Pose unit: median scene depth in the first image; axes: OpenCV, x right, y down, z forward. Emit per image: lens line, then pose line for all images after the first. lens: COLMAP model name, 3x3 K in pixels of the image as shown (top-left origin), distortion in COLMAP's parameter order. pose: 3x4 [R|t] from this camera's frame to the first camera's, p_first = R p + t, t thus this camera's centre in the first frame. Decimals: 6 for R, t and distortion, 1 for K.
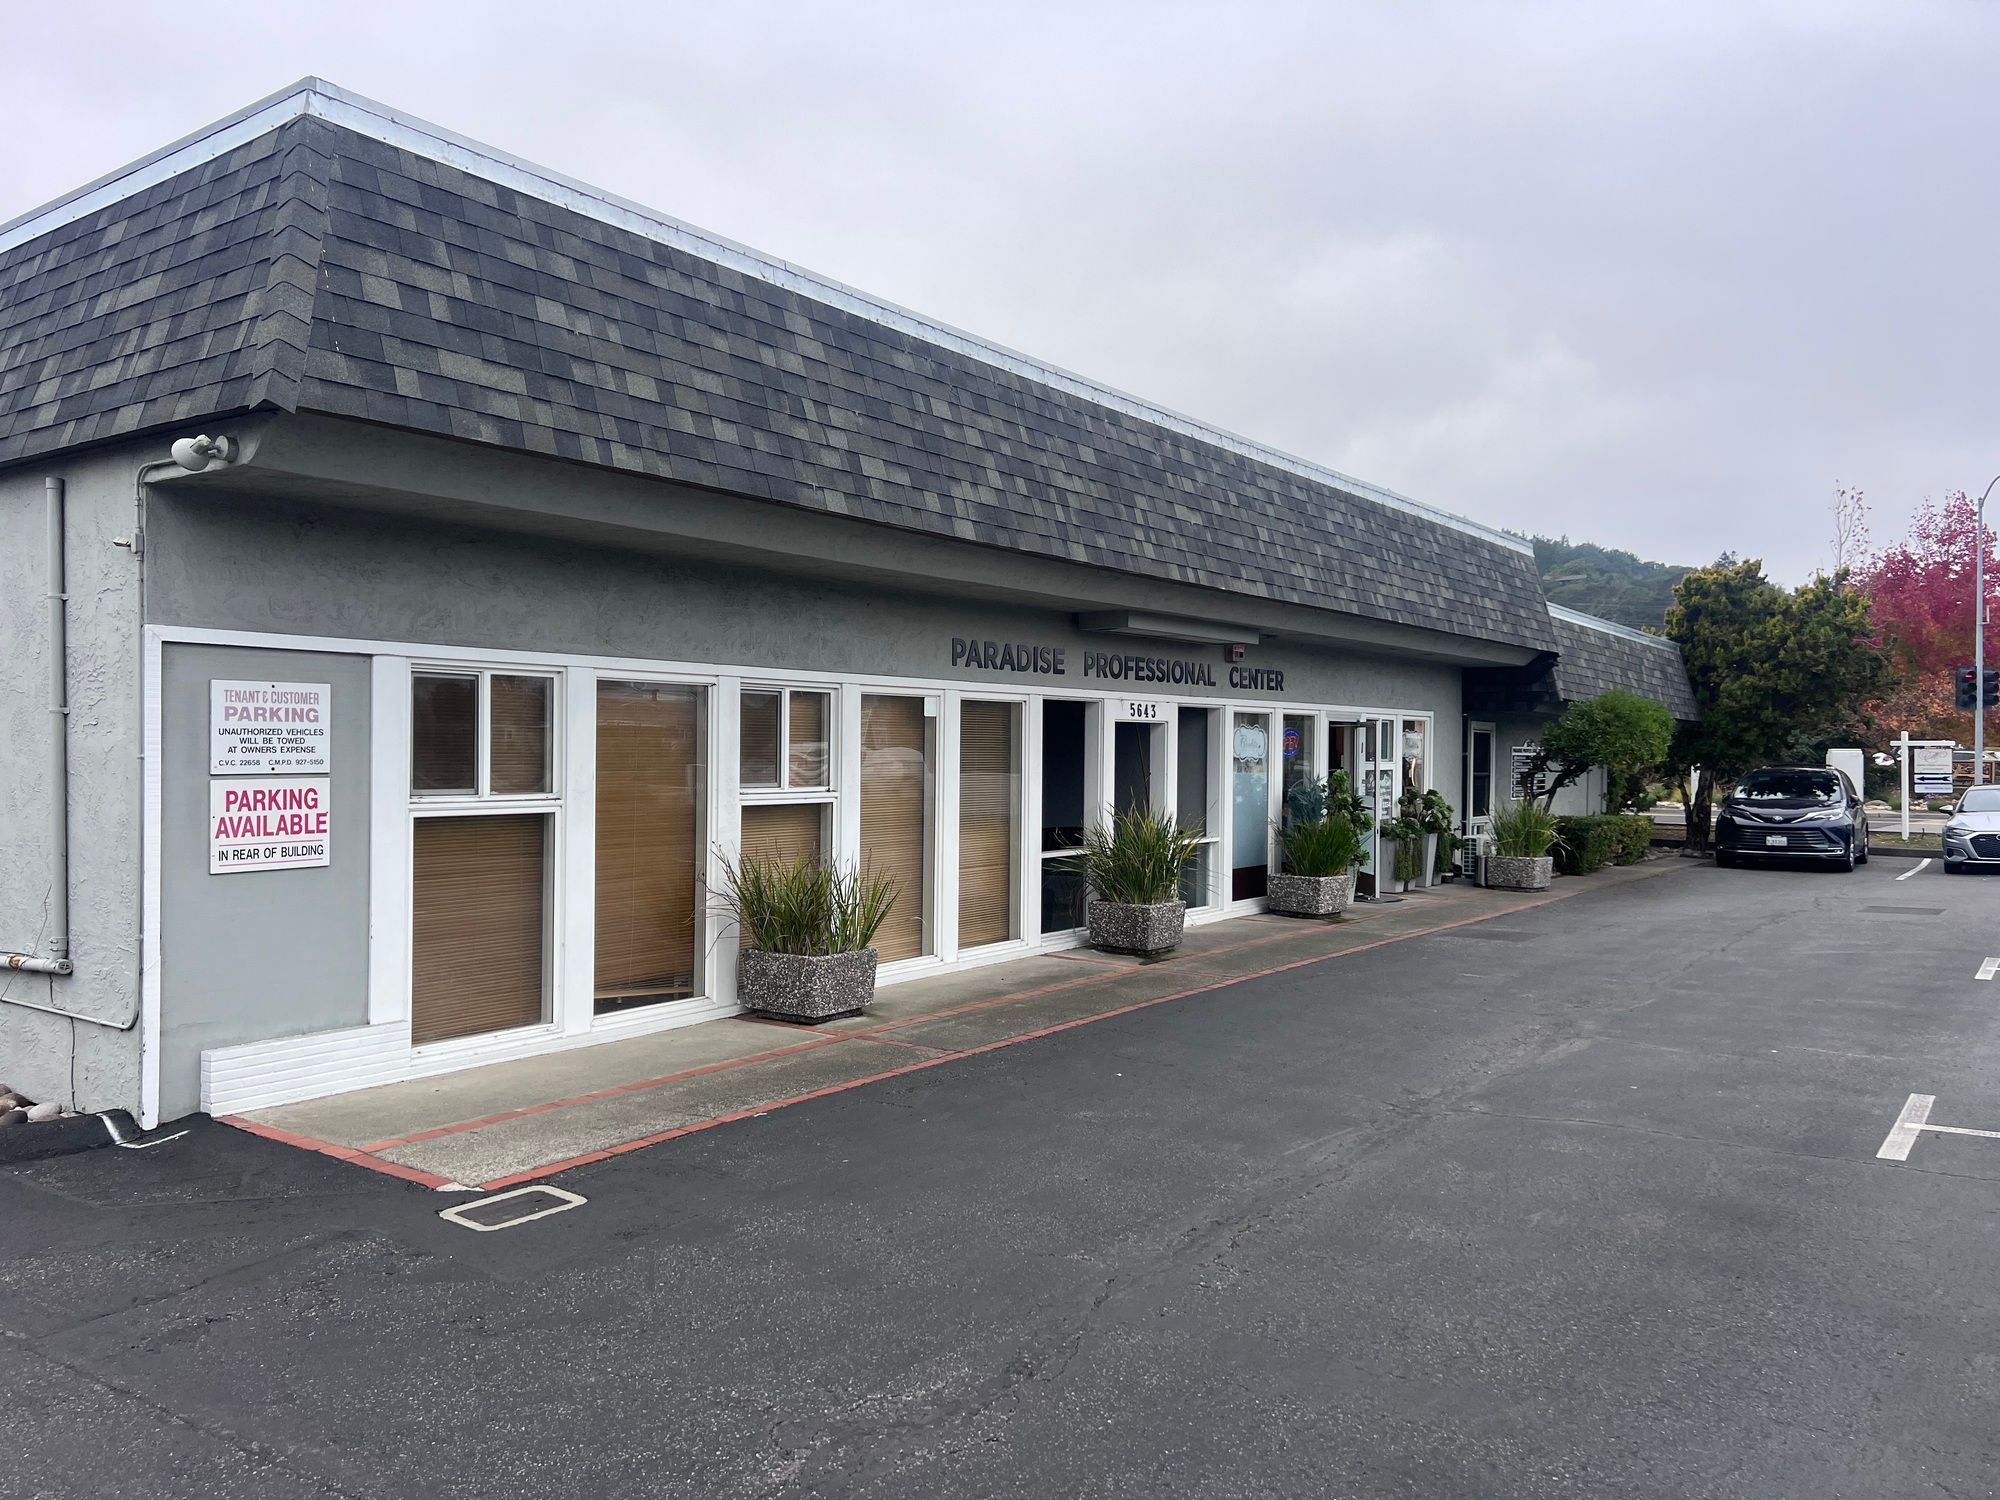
lens RADIAL K [[1502.0, 0, 1000.8], [0, 1502.0, 752.8], [0, 0, 1]] dist [0.059606, -0.061156]
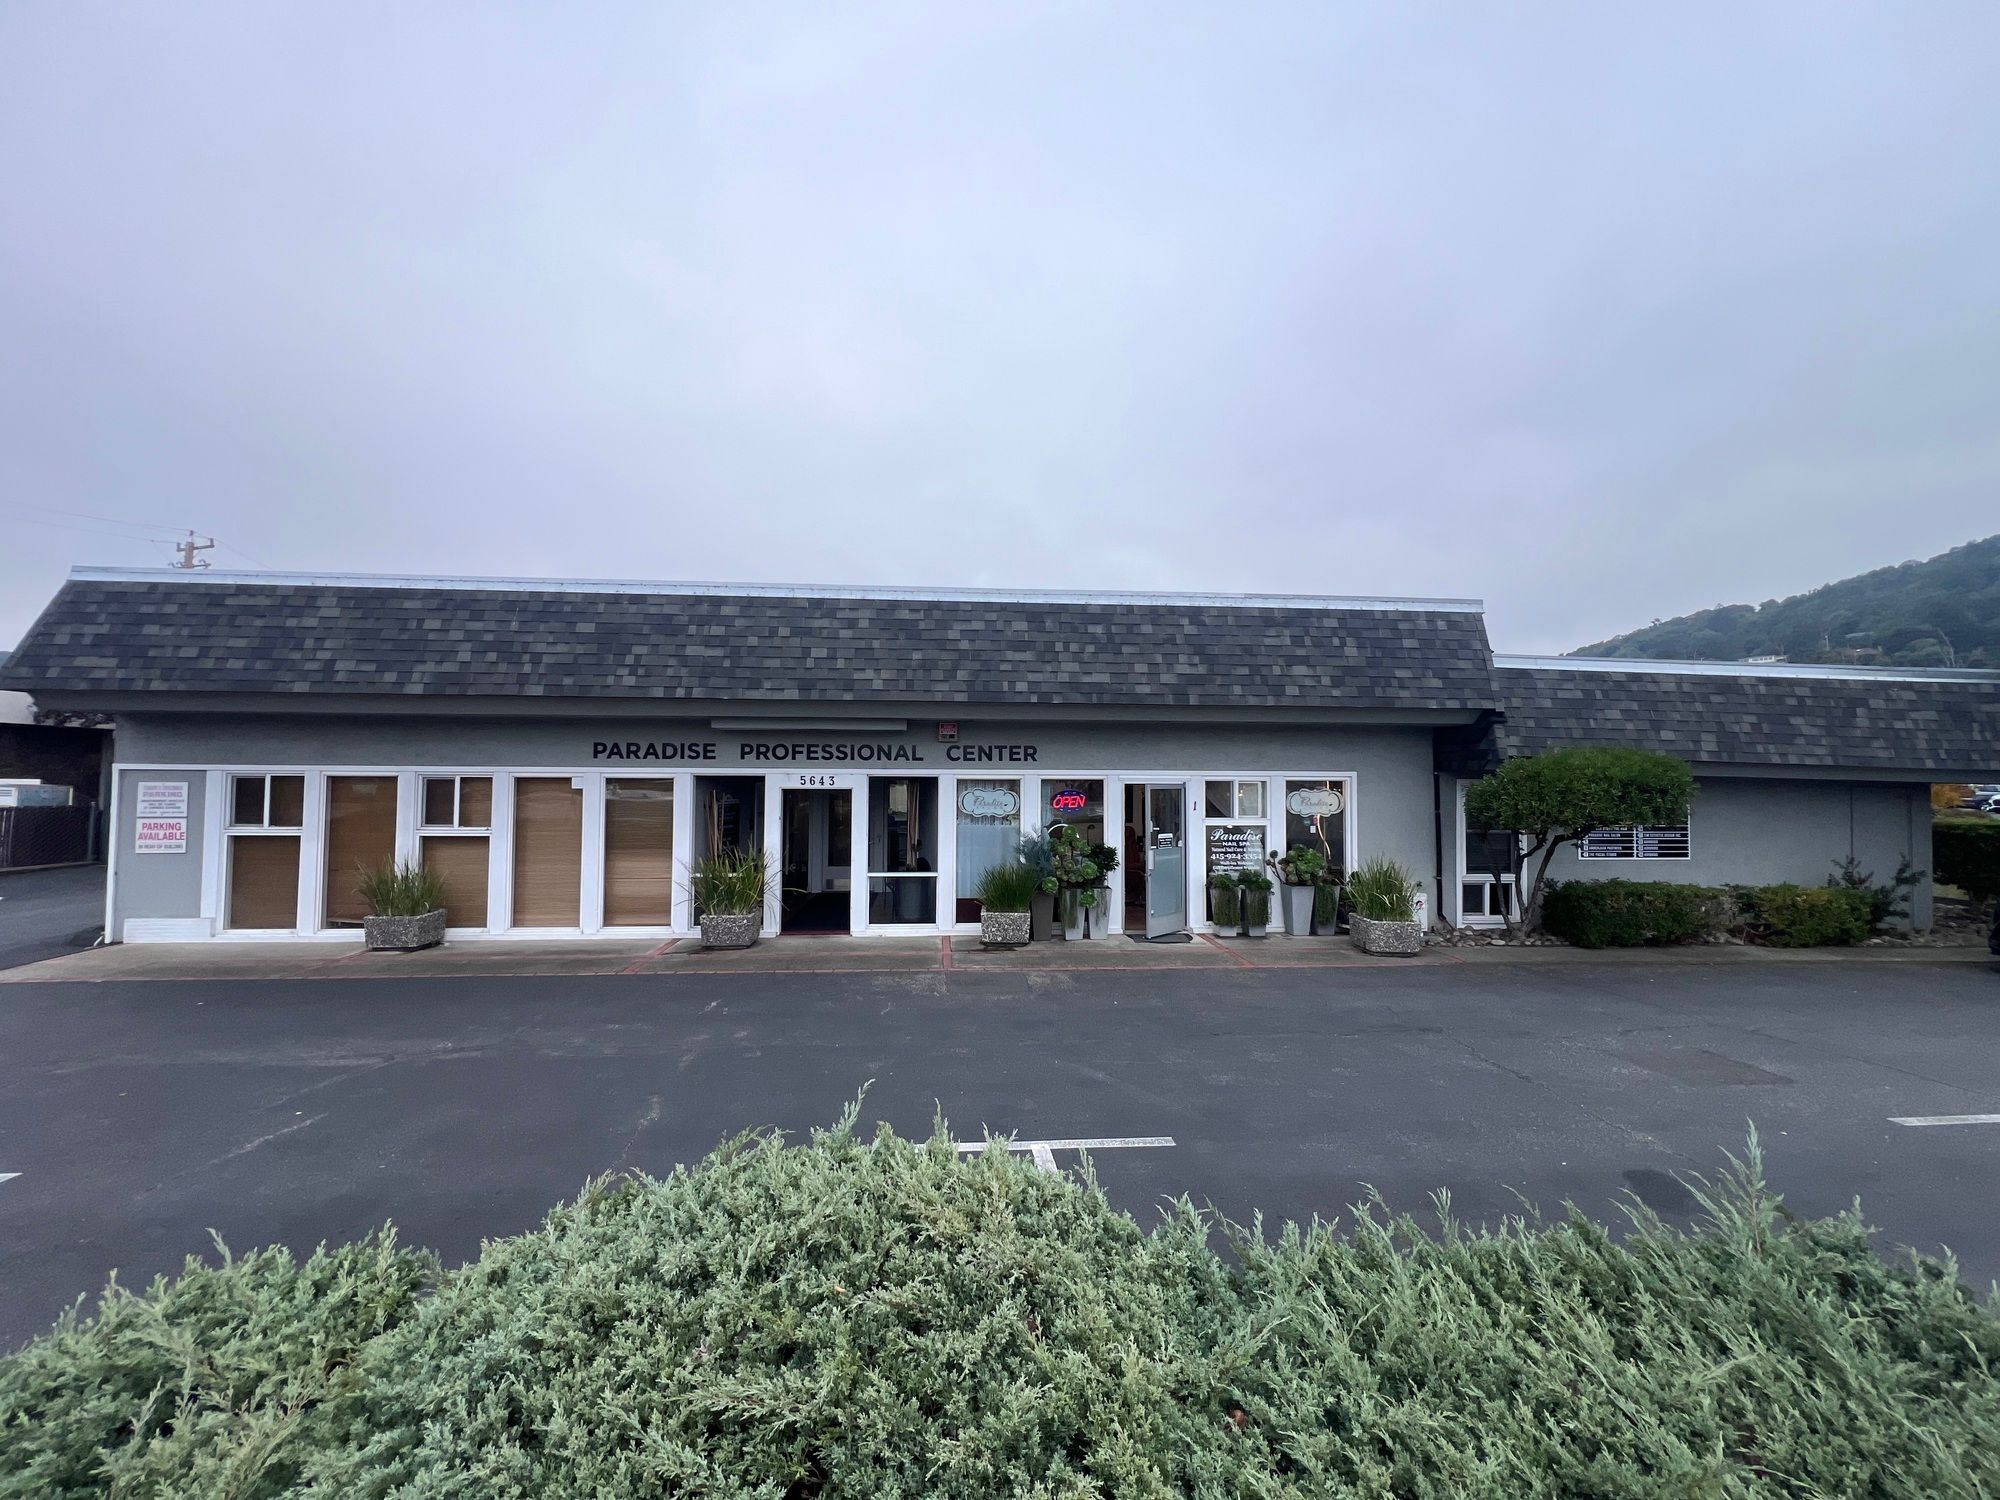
lens RADIAL K [[804.8, 0, 998.9], [0, 804.8, 742.2], [0, 0, 1]] dist [0.002577, -0.002133]
pose [[0.641837, -0.038484, -0.765875, 1.326201], [-0.003273, 0.998593, -0.052921, -0.040135], [0.766834, 0.036473, 0.640808, 1.042613]]
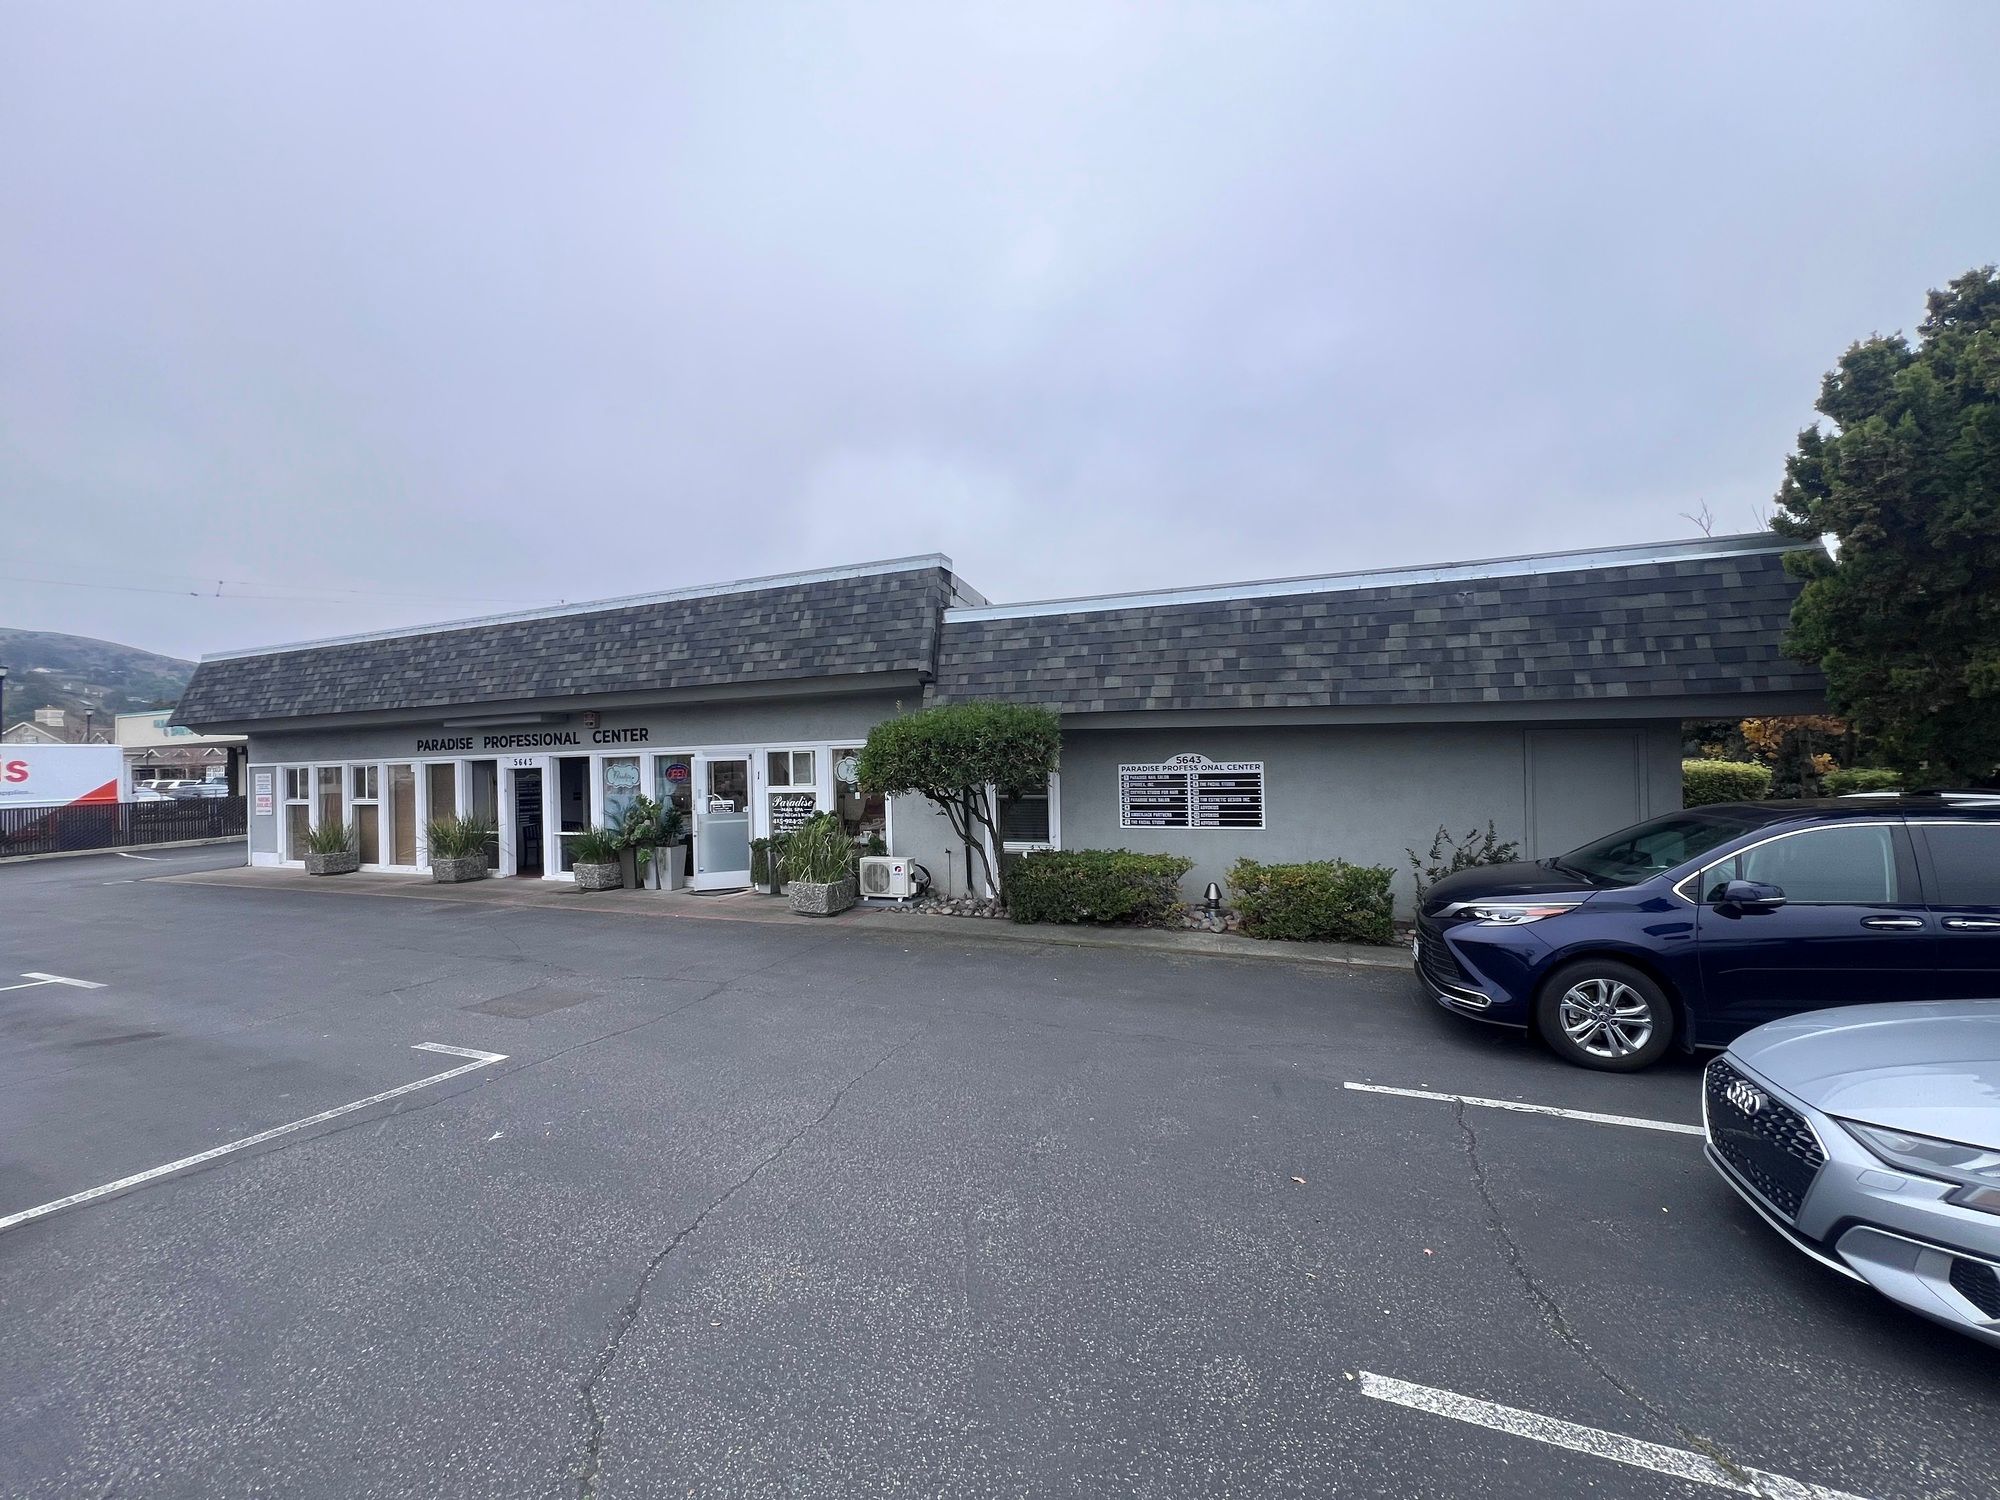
lens RADIAL K [[804.8, 0, 989.7], [0, 804.8, 742.9], [0, 0, 1]] dist [0.002577, -0.002133]
pose [[0.219095, -0.032889, -0.975149, 2.031853], [0.025197, 0.999289, -0.028042, -0.014092], [0.975378, -0.018427, 0.219768, 2.232911]]
